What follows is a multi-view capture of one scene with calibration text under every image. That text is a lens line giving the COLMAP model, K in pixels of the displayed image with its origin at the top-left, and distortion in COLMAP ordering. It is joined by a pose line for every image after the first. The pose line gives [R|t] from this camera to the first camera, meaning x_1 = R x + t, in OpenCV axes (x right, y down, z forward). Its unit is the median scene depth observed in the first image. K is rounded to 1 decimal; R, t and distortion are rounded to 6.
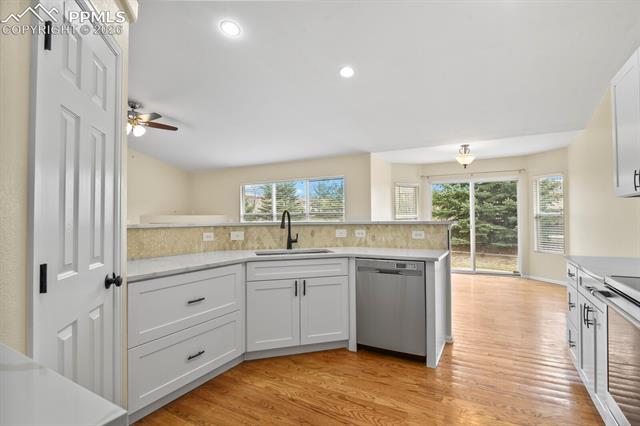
lens RADIAL K [[313.2, 0, 319.4], [0, 313.2, 214.8], [0, 0, 1]] dist [-0.003966, -0.003261]
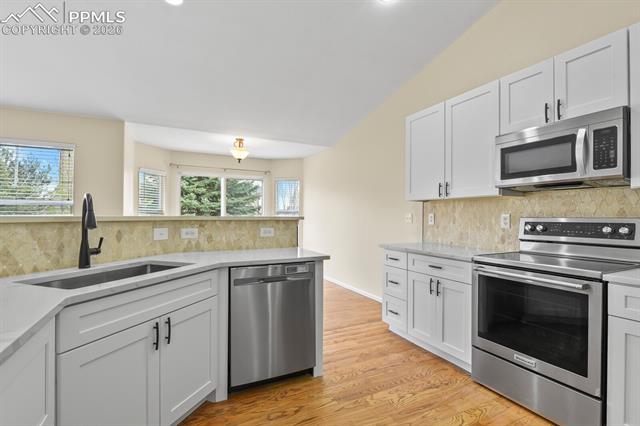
lens RADIAL K [[313.2, 0, 329.9], [0, 313.2, 213.2], [0, 0, 1]] dist [-0.003966, -0.003261]
pose [[0.549873, 0.017439, 0.835066, -0.308576], [-0.022732, 0.999724, -0.005909, 0.011970], [-0.834939, -0.015734, 0.550118, 0.367558]]
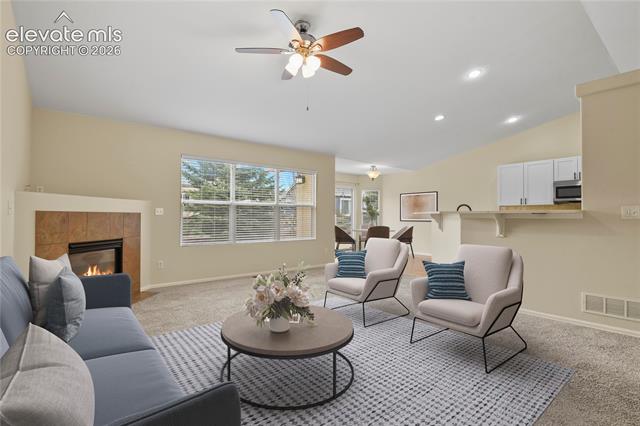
lens RADIAL K [[313.2, 0, 327.0], [0, 313.2, 211.7], [0, 0, 1]] dist [-0.003966, -0.003261]
pose [[0.374526, 0.023401, 0.926921, -1.754929], [-0.023338, 0.999603, -0.015806, 0.061432], [-0.926923, -0.015713, 0.374923, 1.010572]]
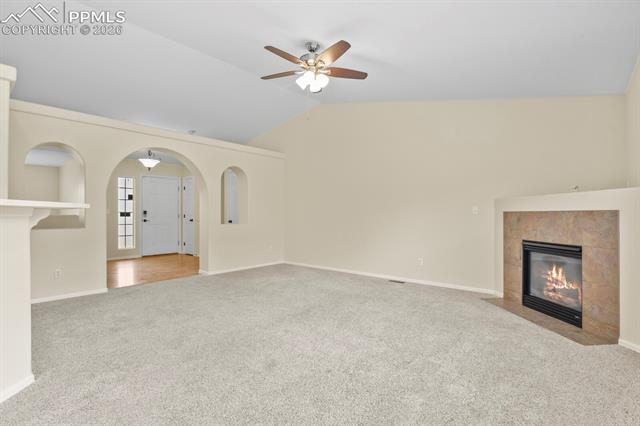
lens RADIAL K [[313.2, 0, 319.5], [0, 313.2, 212.6], [0, 0, 1]] dist [-0.003966, -0.003261]
pose [[-0.211622, -0.000751, -0.977351, 0.151992], [0.019429, 0.999799, -0.004975, 0.060379], [0.977159, -0.020042, -0.211564, 1.700762]]
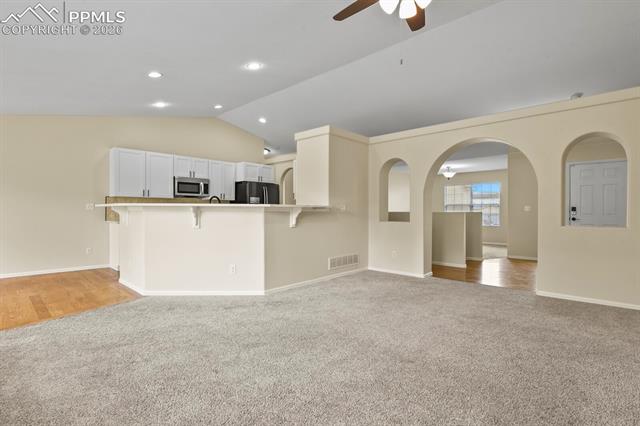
lens RADIAL K [[313.2, 0, 322.7], [0, 313.2, 216.3], [0, 0, 1]] dist [-0.003966, -0.003261]
pose [[-0.968744, -0.000934, 0.248060, -0.898275], [-0.002021, 0.999989, -0.004128, 0.078961], [-0.248054, -0.004500, -0.968736, 2.162468]]
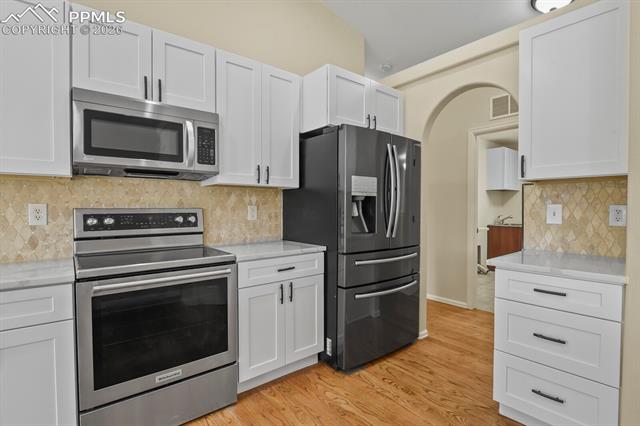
lens RADIAL K [[313.2, 0, 323.8], [0, 313.2, 214.1], [0, 0, 1]] dist [-0.003966, -0.003261]
pose [[-0.928416, -0.004284, 0.371517, -0.027937], [-0.001587, 0.999970, 0.007564, 0.011964], [-0.371538, 0.006433, -0.928395, 0.757800]]
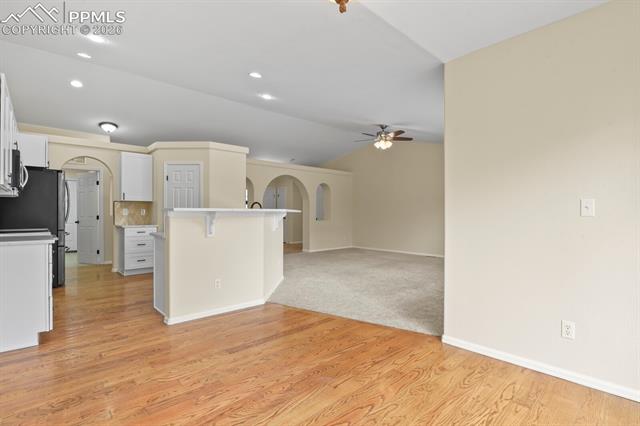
lens RADIAL K [[313.2, 0, 323.2], [0, 313.2, 212.6], [0, 0, 1]] dist [-0.003966, -0.003261]
pose [[-0.315432, 0.001247, -0.948947, 1.176583], [0.016743, 0.999851, -0.004252, 0.047582], [0.948800, -0.017229, -0.315406, 1.723365]]
